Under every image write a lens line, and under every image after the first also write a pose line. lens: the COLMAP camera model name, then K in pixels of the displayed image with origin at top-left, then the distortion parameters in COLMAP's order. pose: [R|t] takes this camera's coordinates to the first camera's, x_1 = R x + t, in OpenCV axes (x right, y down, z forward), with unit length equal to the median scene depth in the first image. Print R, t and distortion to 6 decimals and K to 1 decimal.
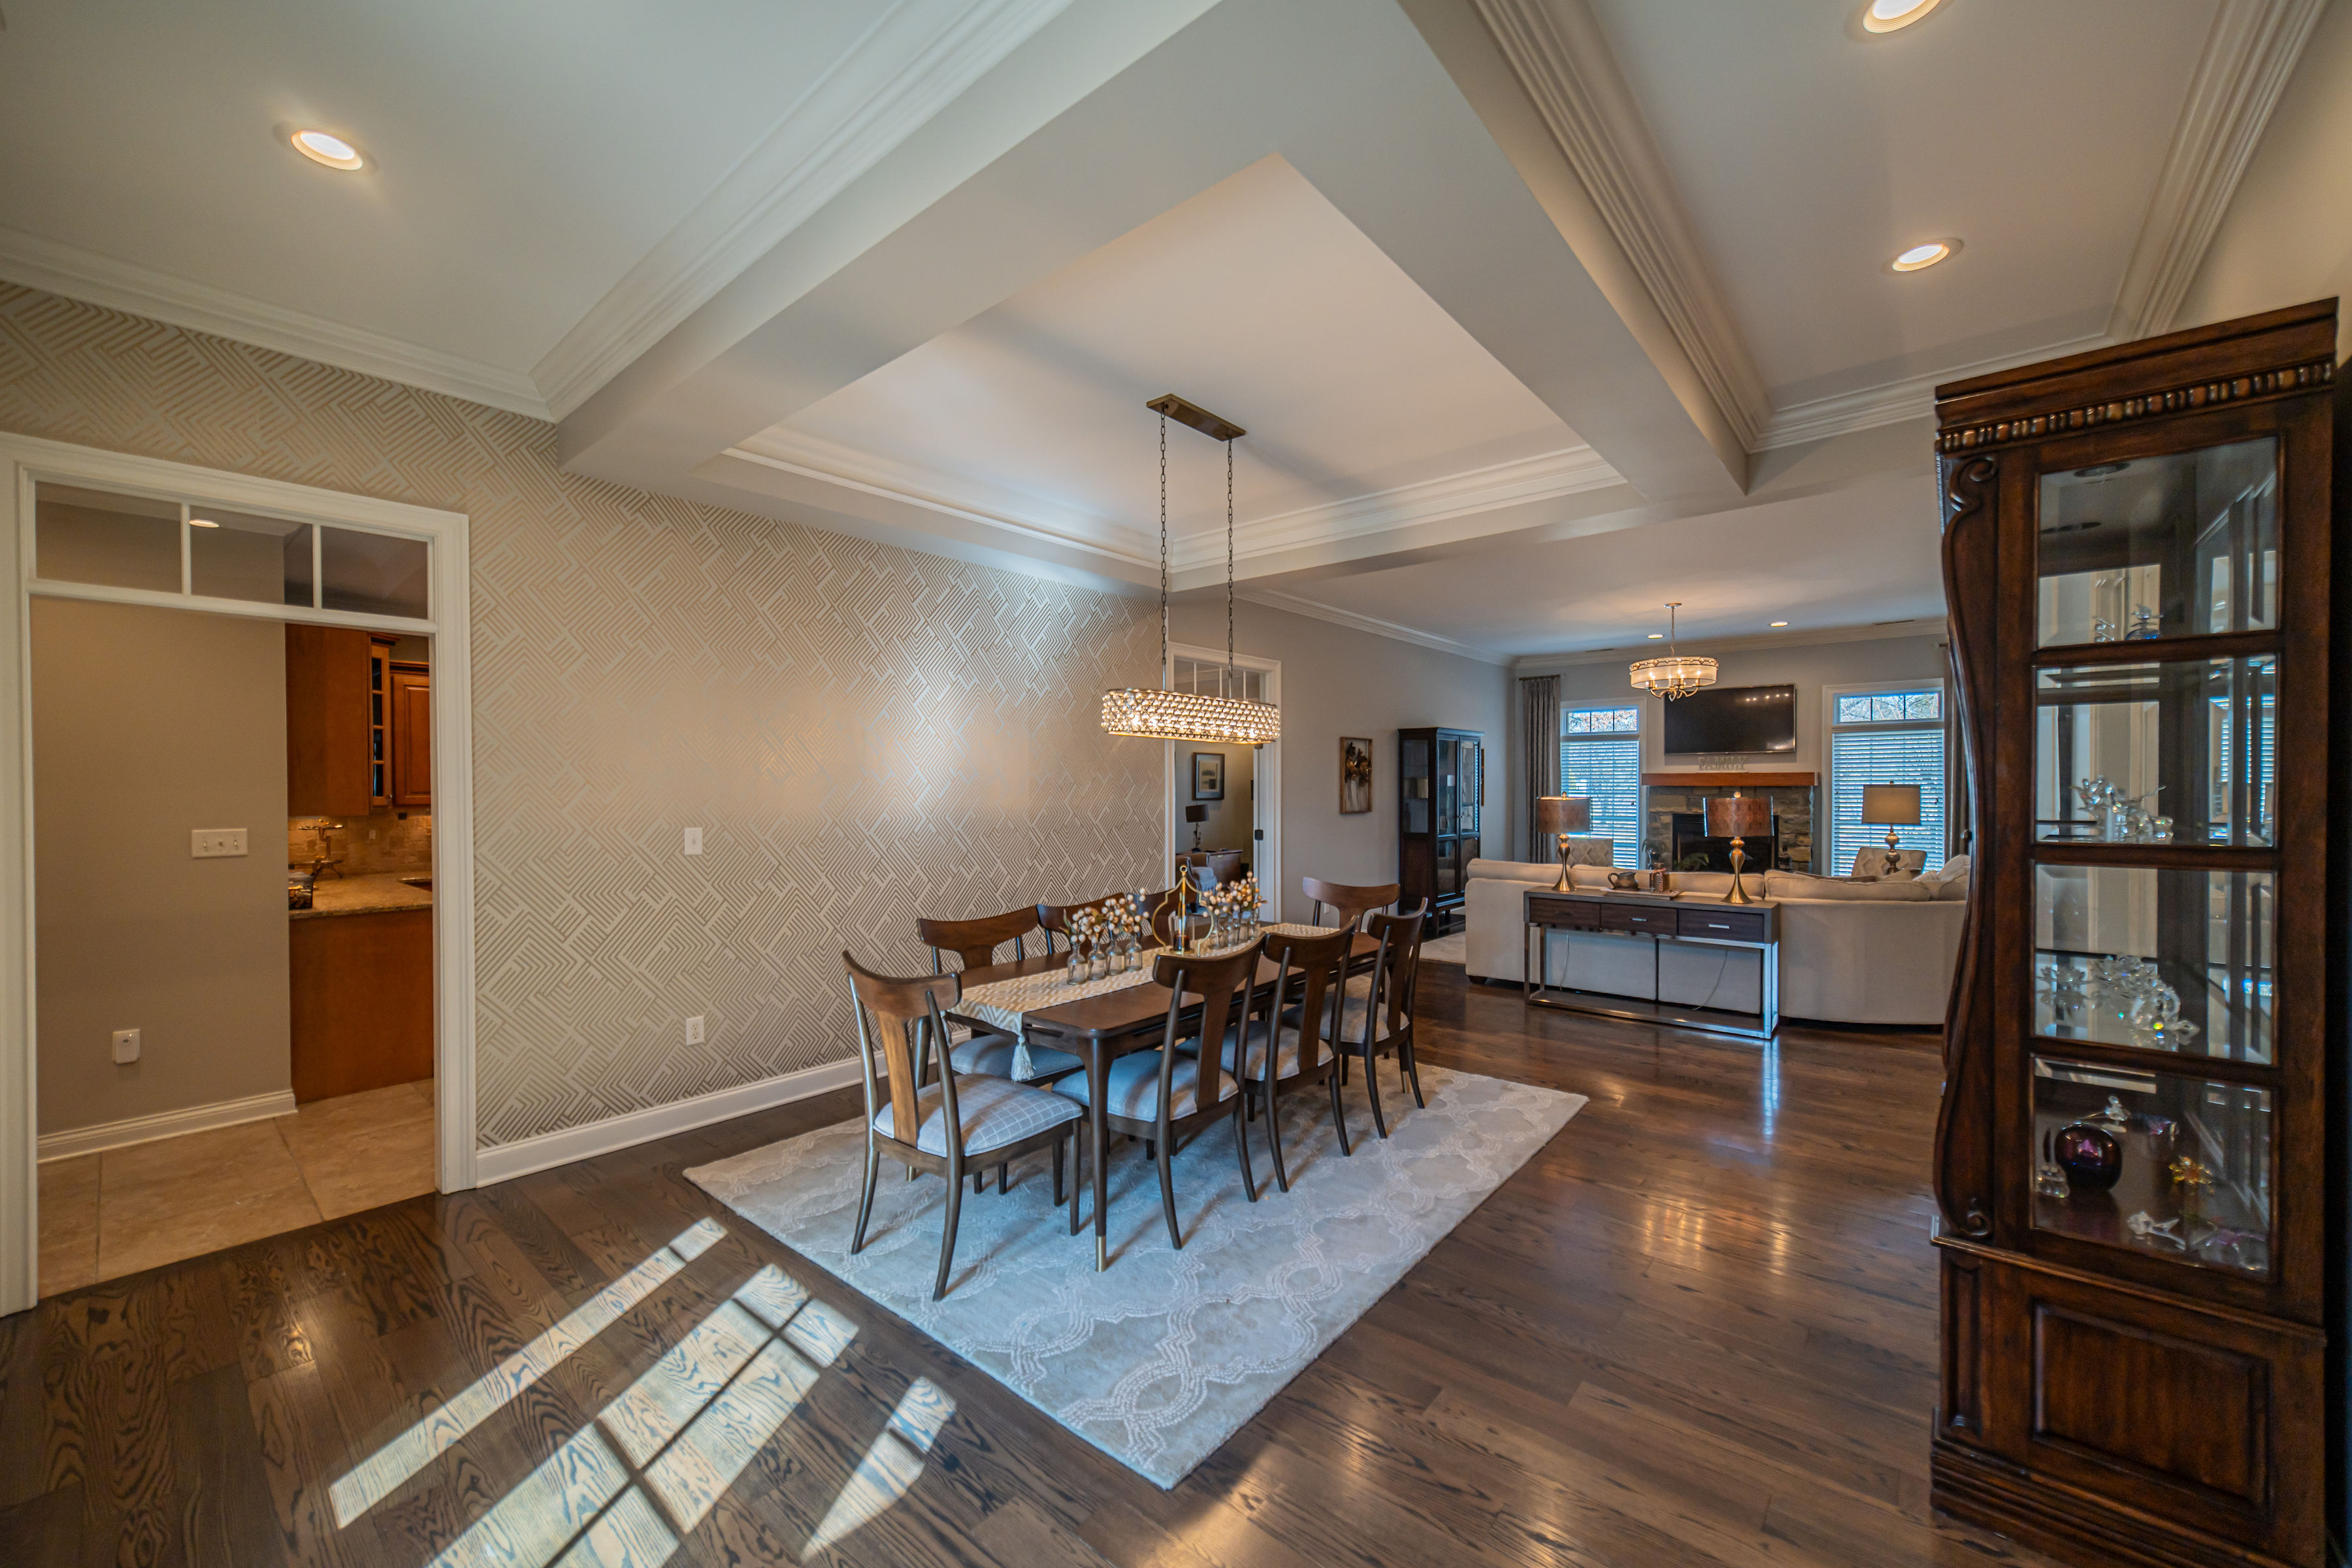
lens RADIAL K [[920.6, 0, 1175.0], [0, 920.6, 798.8], [0, 0, 1]] dist [-0.002140, 0.001035]
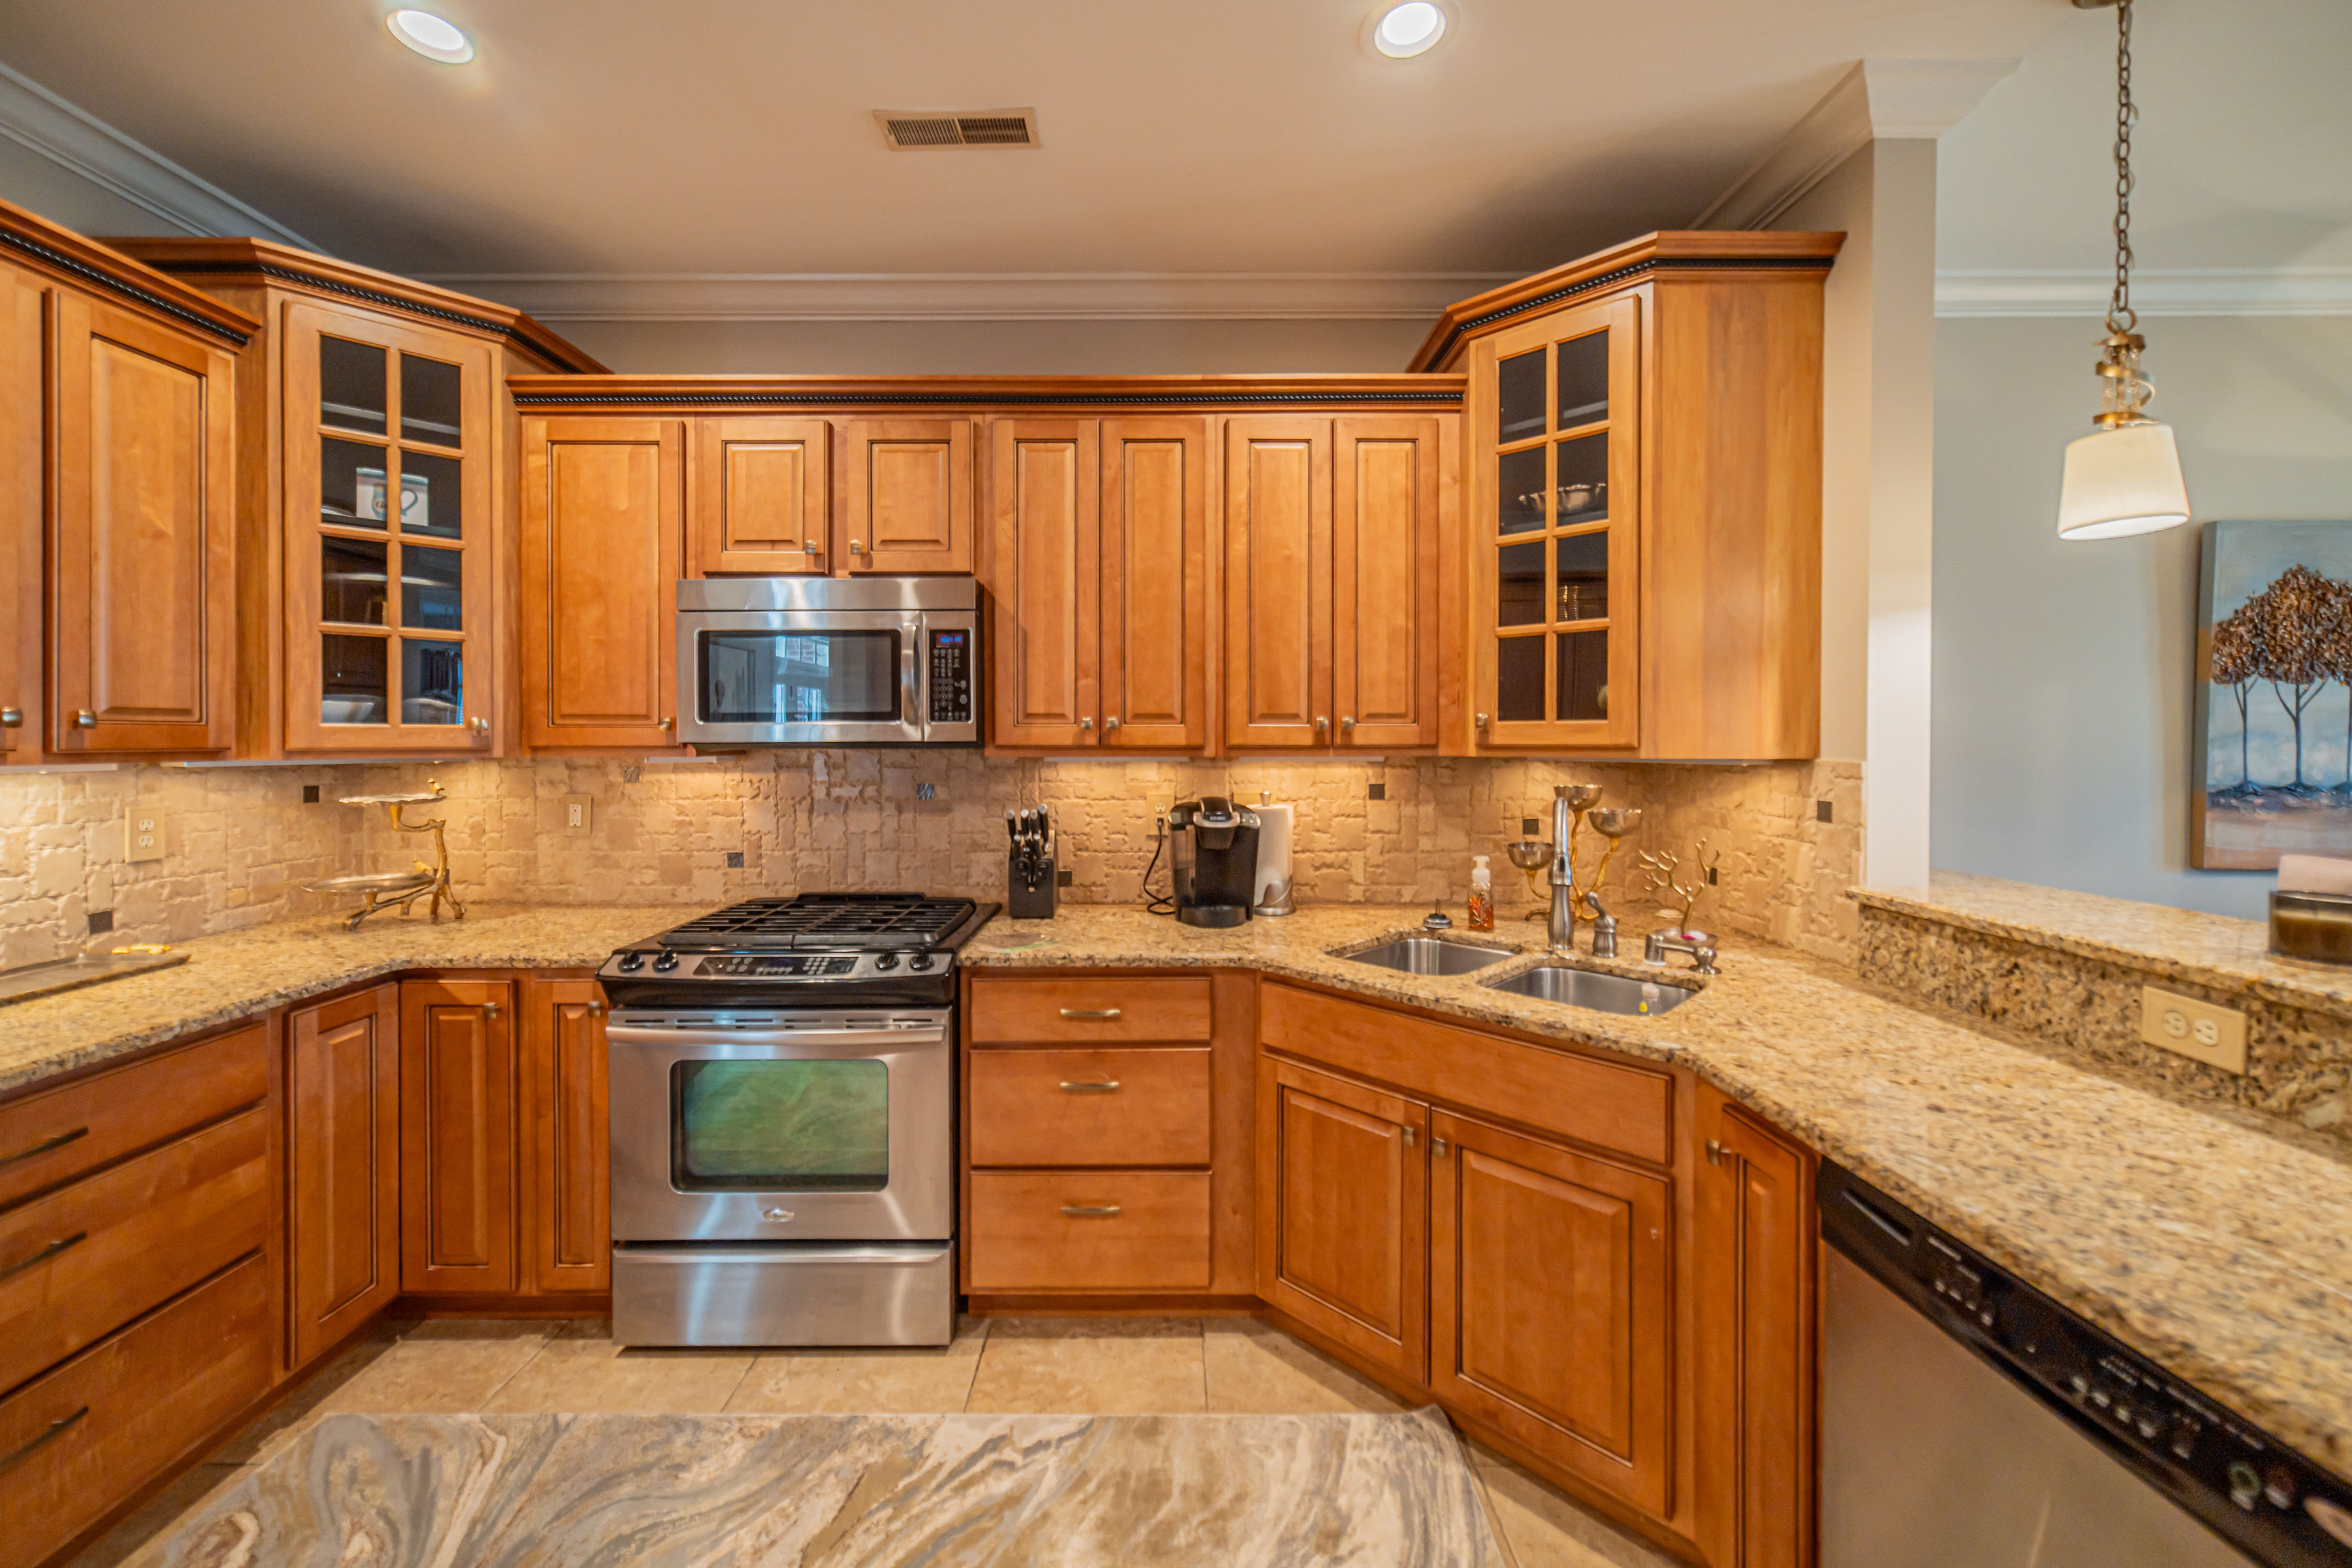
lens RADIAL K [[920.6, 0, 1151.4], [0, 920.6, 741.9], [0, 0, 1]] dist [-0.002140, 0.001035]
pose [[0.644983, 0.006705, -0.764167, -0.445279], [-0.011804, 0.999930, -0.001190, 0.001419], [0.764106, 0.009788, 0.645017, 1.137668]]
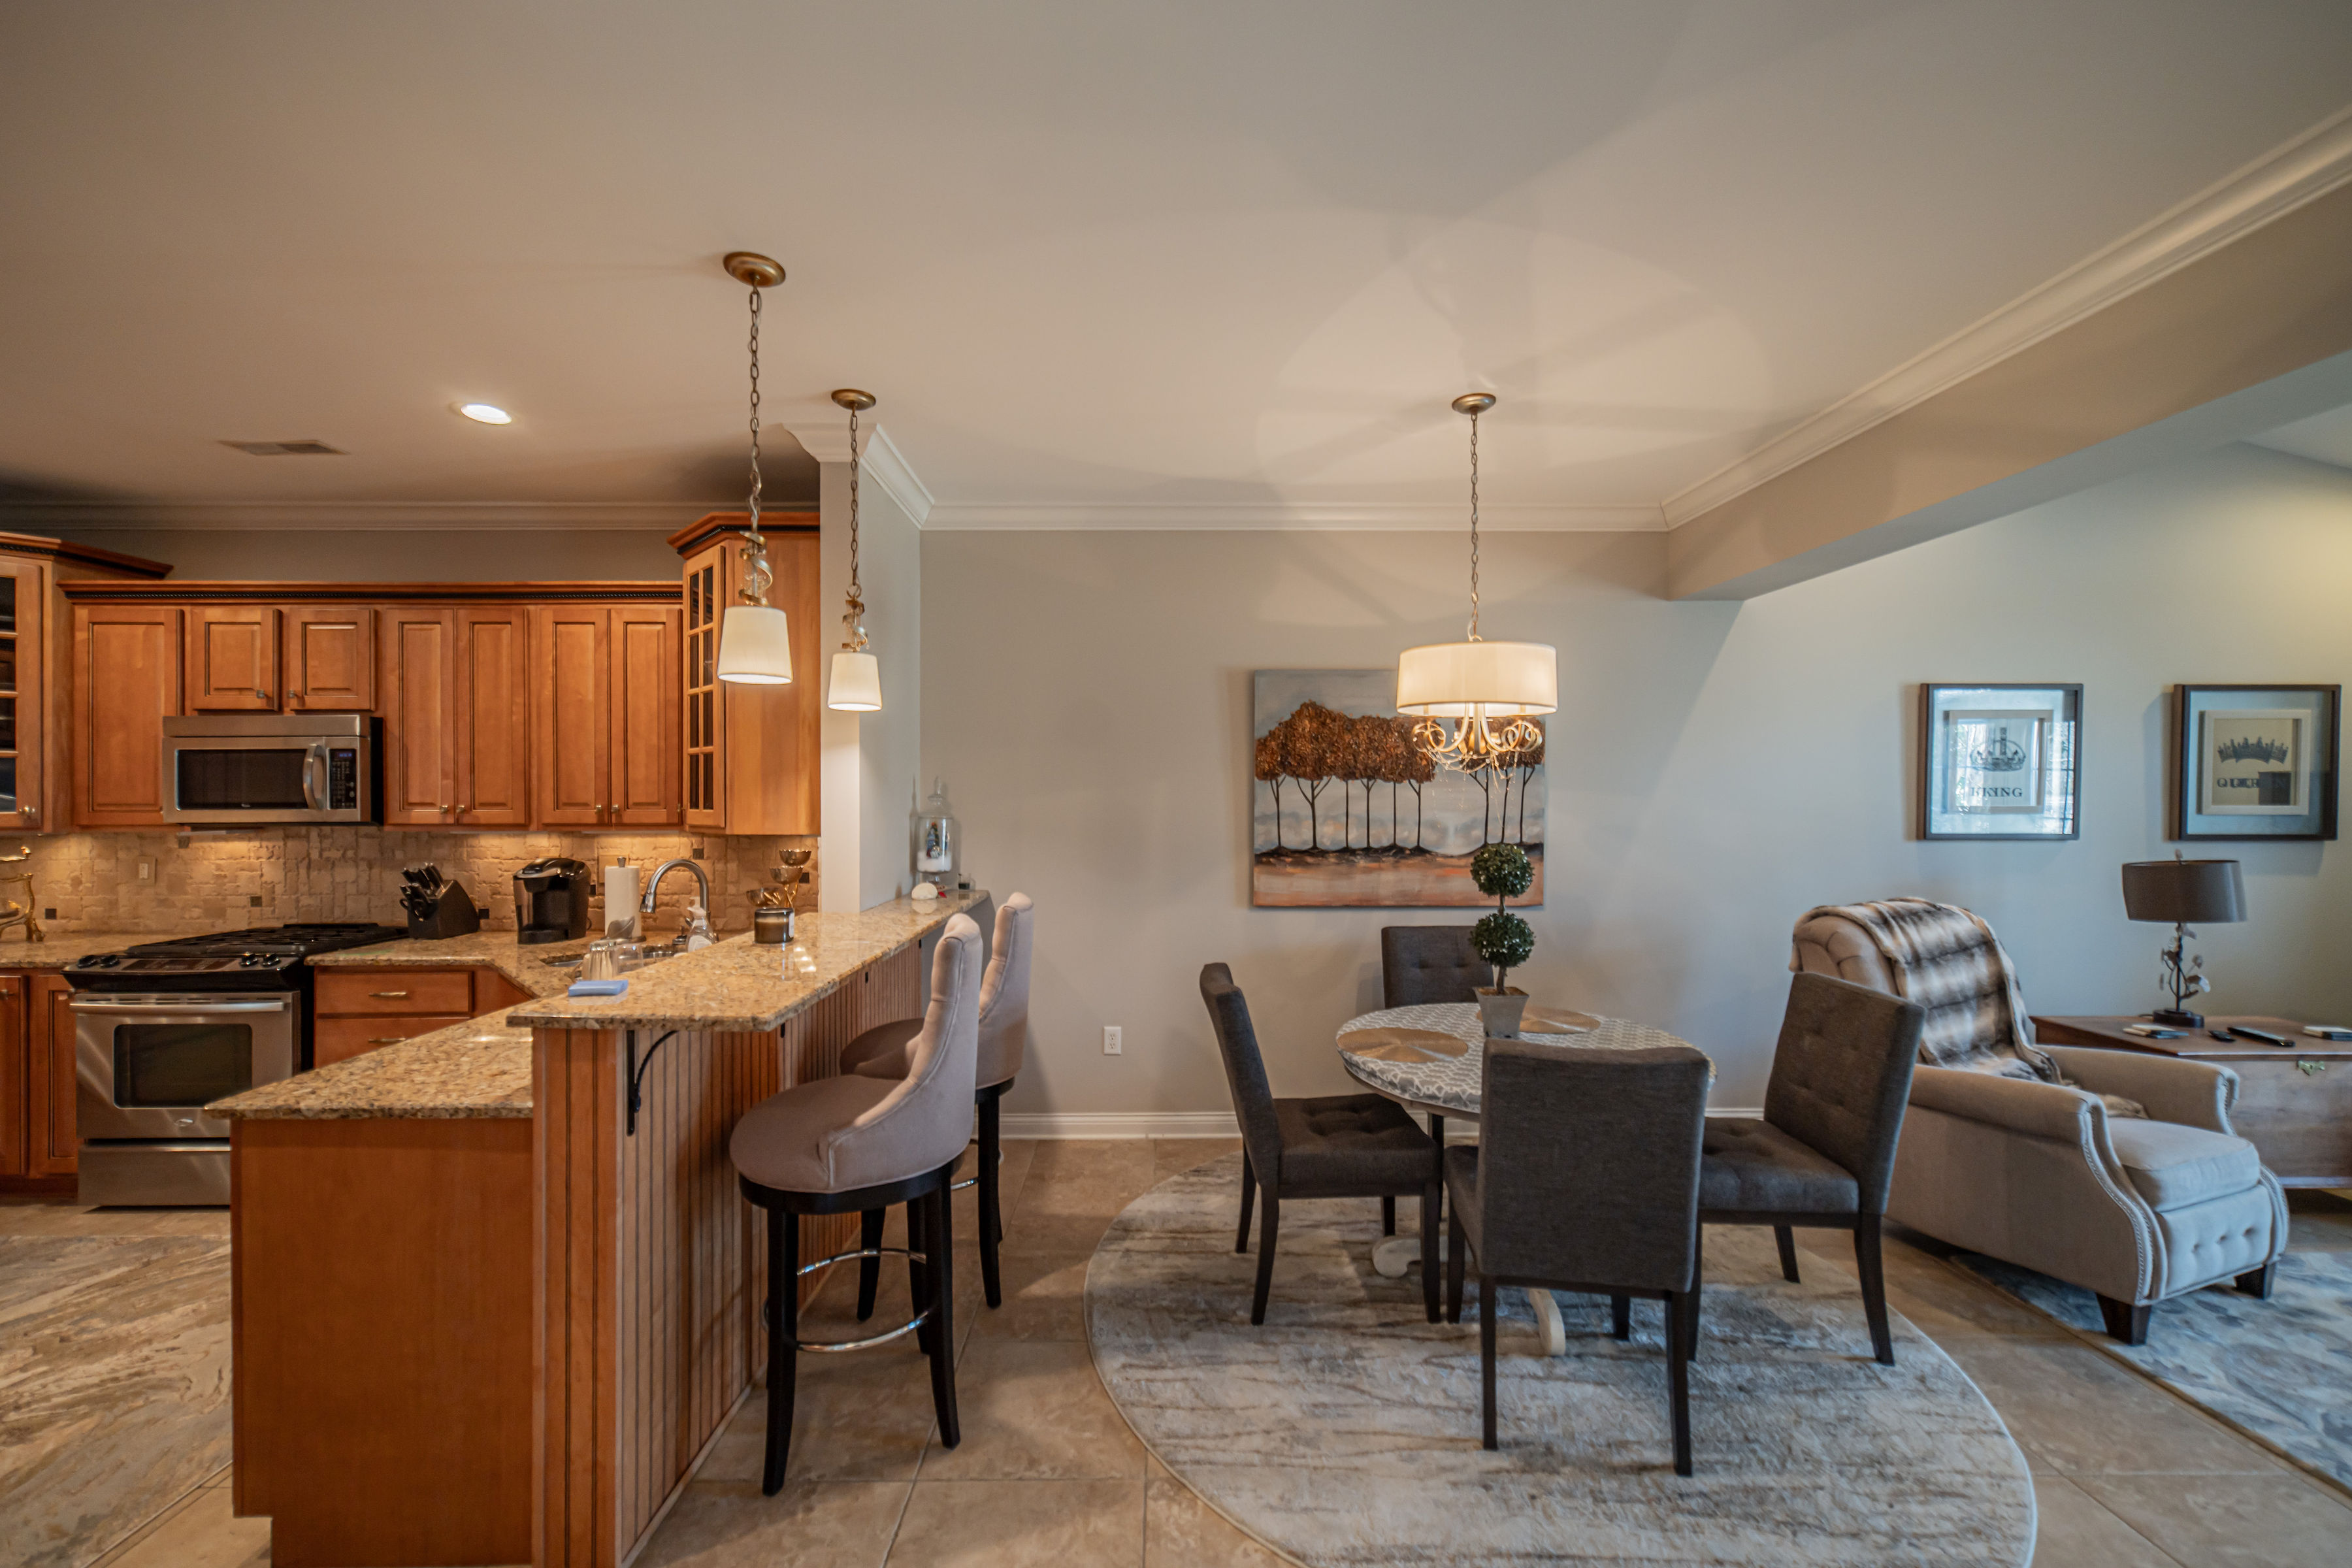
lens RADIAL K [[920.6, 0, 1171.0], [0, 920.6, 792.8], [0, 0, 1]] dist [-0.002140, 0.001035]
pose [[0.654549, 0.001220, -0.756019, 0.081525], [-0.011036, 0.999908, -0.007941, -0.021704], [0.755939, 0.013542, 0.654502, 1.374068]]
